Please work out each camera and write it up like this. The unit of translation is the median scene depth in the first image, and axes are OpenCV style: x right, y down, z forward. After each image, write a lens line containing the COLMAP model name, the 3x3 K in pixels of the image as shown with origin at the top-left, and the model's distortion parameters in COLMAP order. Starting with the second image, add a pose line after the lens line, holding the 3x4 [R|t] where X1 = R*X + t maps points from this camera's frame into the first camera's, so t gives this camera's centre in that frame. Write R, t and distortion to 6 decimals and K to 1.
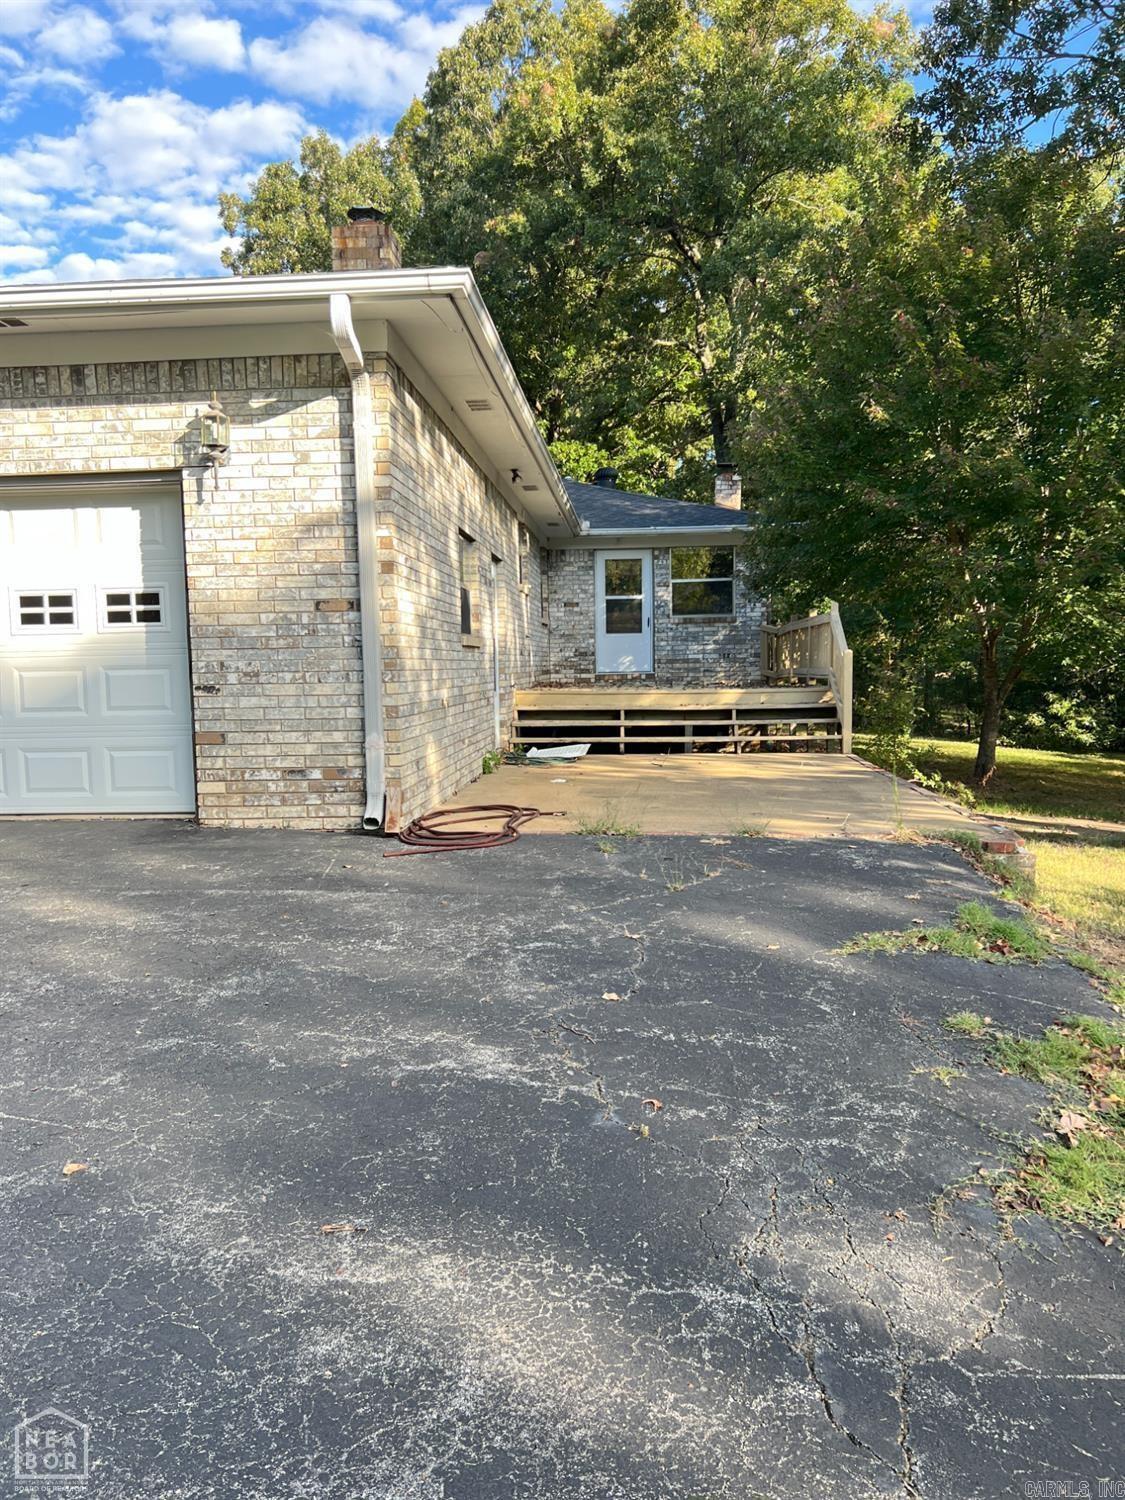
lens RADIAL K [[1126.0, 0, 551.1], [0, 1126.0, 766.5], [0, 0, 1]] dist [0.036557, -0.037793]
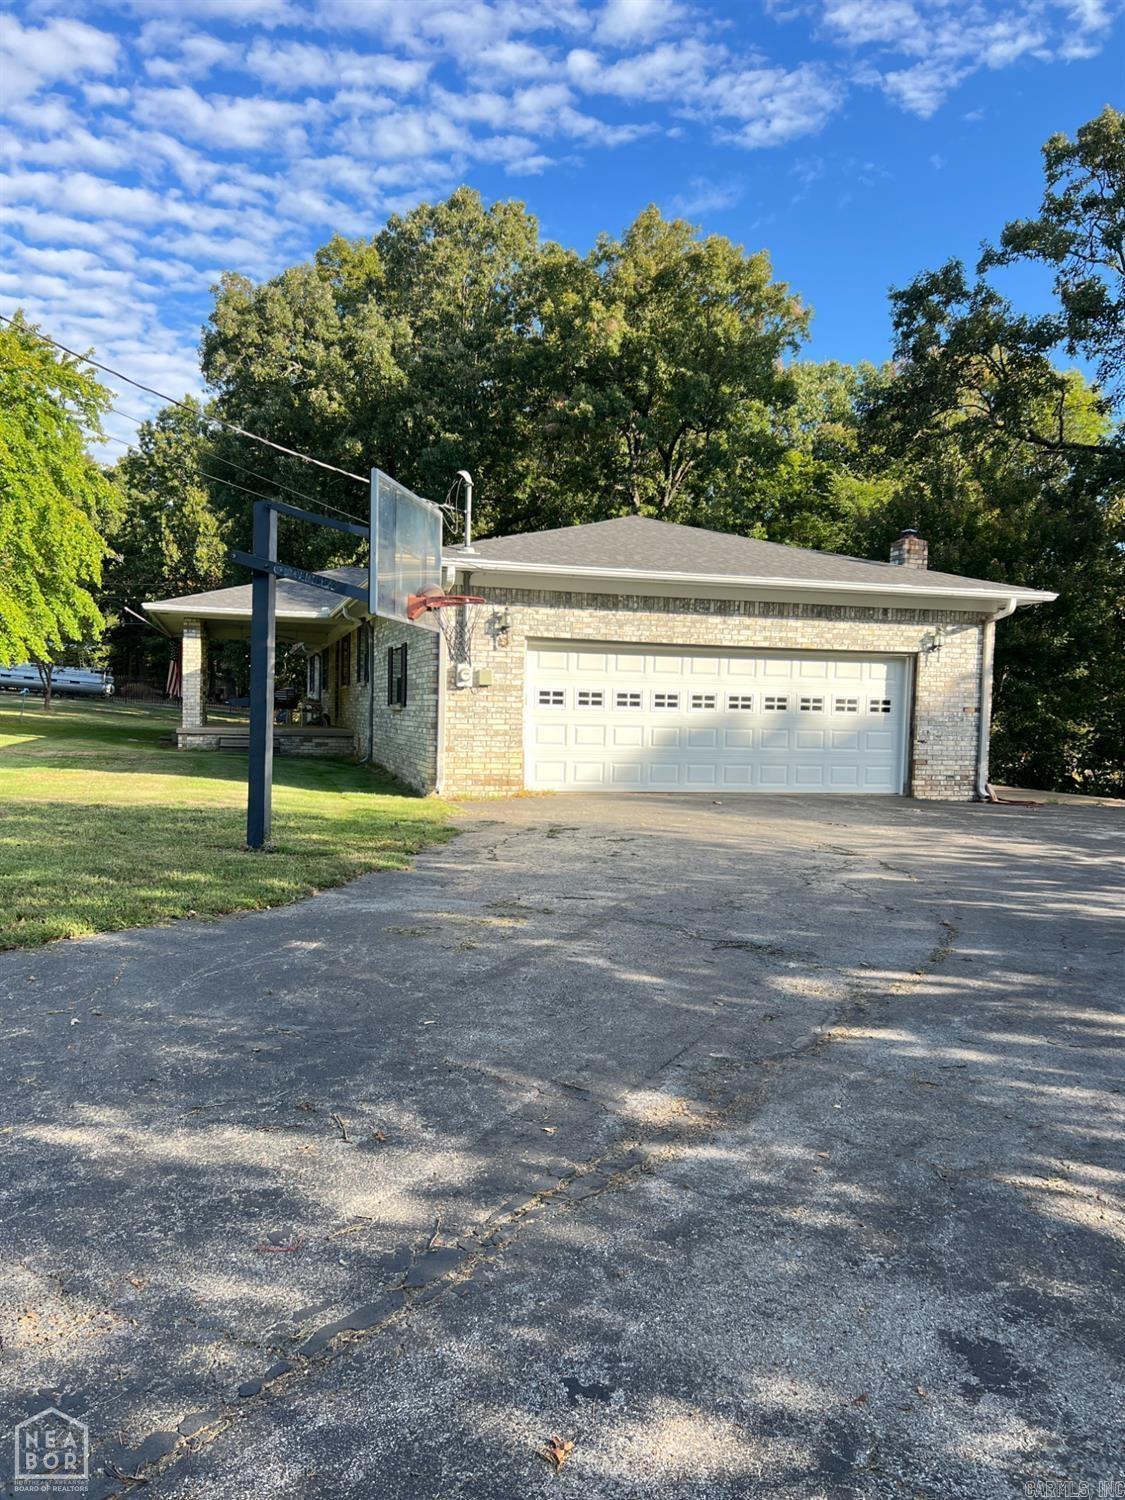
lens RADIAL K [[1126.0, 0, 551.1], [0, 1126.0, 766.5], [0, 0, 1]] dist [0.036557, -0.037793]
pose [[0.939046, 0.024052, 0.342948, -1.901692], [-0.008999, 0.998928, -0.045416, 0.102689], [-0.343673, 0.039562, 0.938256, -1.008717]]
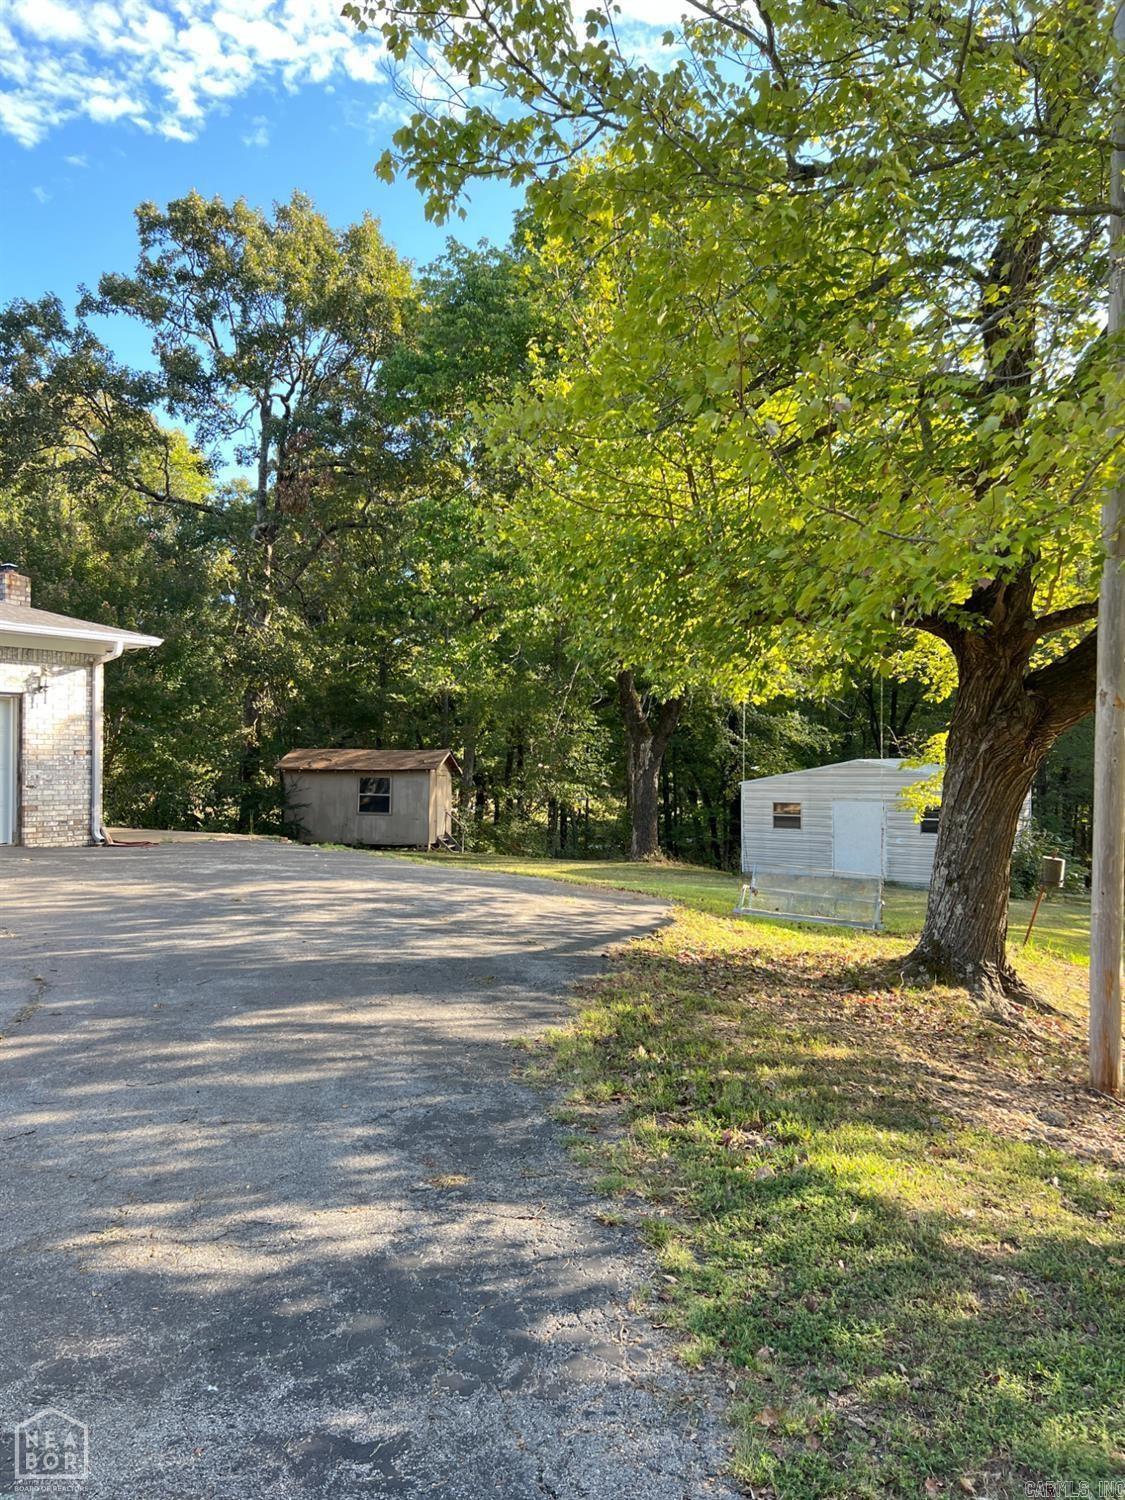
lens RADIAL K [[1126.0, 0, 551.1], [0, 1126.0, 766.5], [0, 0, 1]] dist [0.036557, -0.037793]
pose [[0.469172, 0.018319, 0.882917, -1.867207], [0.071229, 0.995742, -0.058510, 0.101833], [-0.880230, 0.090341, 0.465870, -1.024334]]
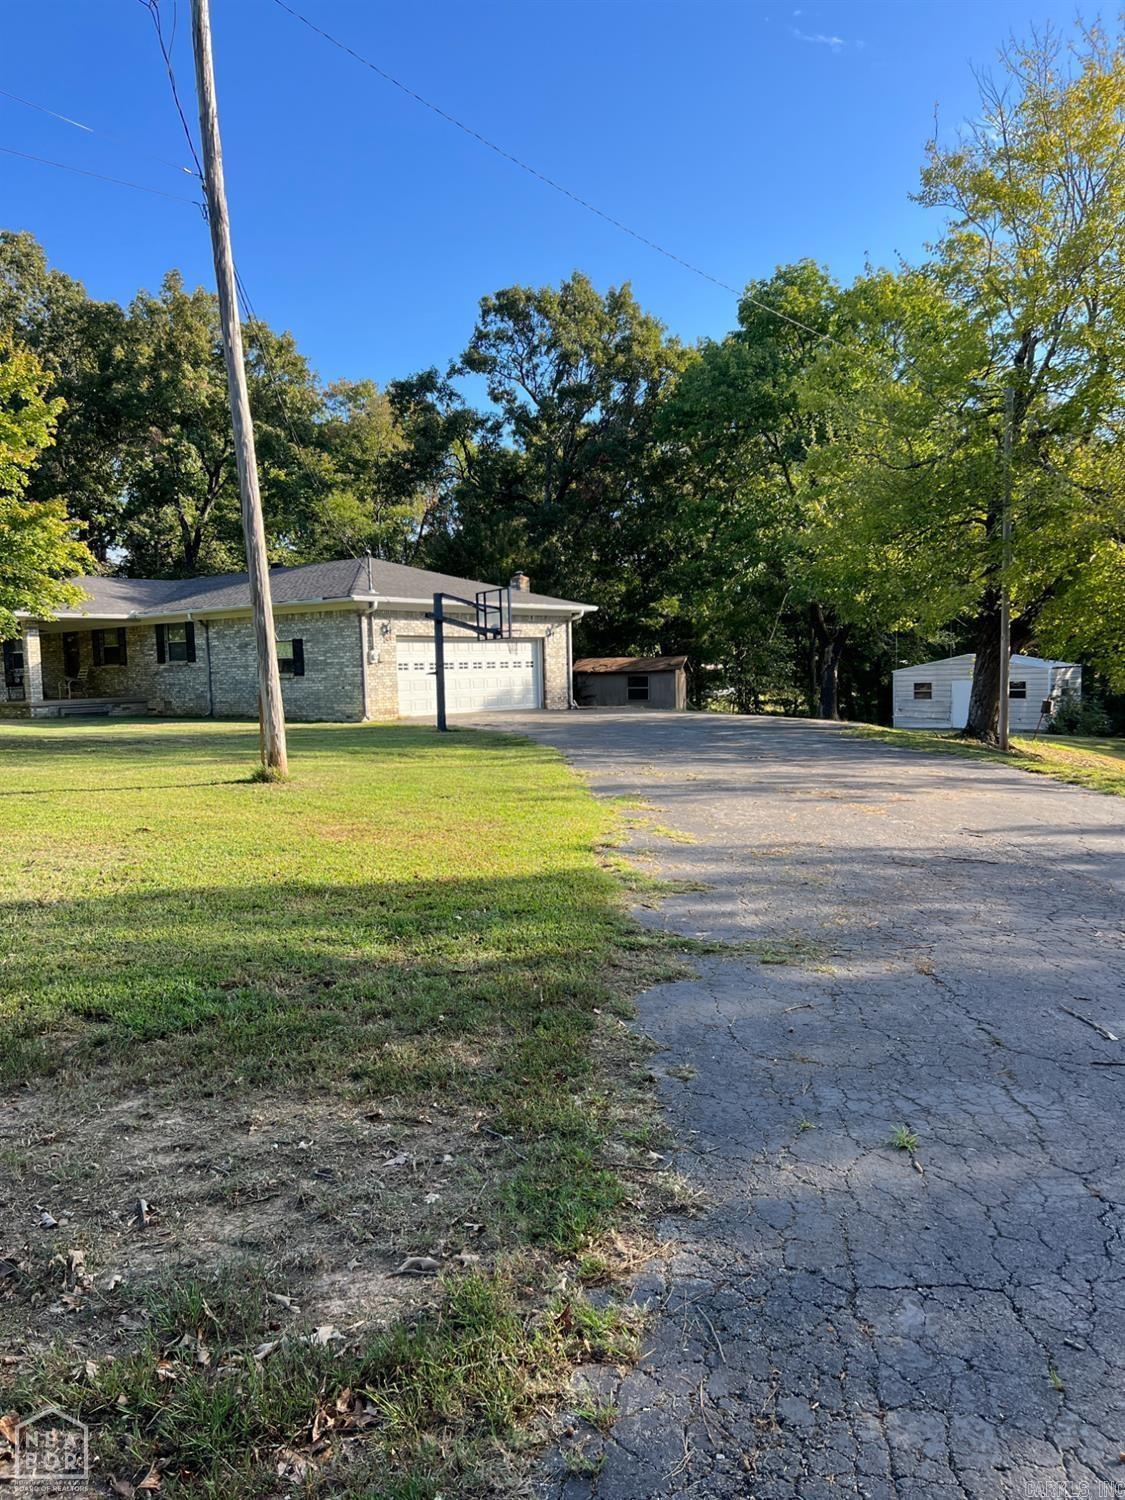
lens RADIAL K [[1170.2, 0, 562.5], [0, 1170.2, 750.0], [0, 0, 1]] dist [0.109584, -0.242433]
pose [[0.561422, -0.052924, 0.825836, -4.538786], [0.092346, 0.995726, 0.001032, 0.233234], [-0.822361, 0.075683, 0.563910, -1.916688]]
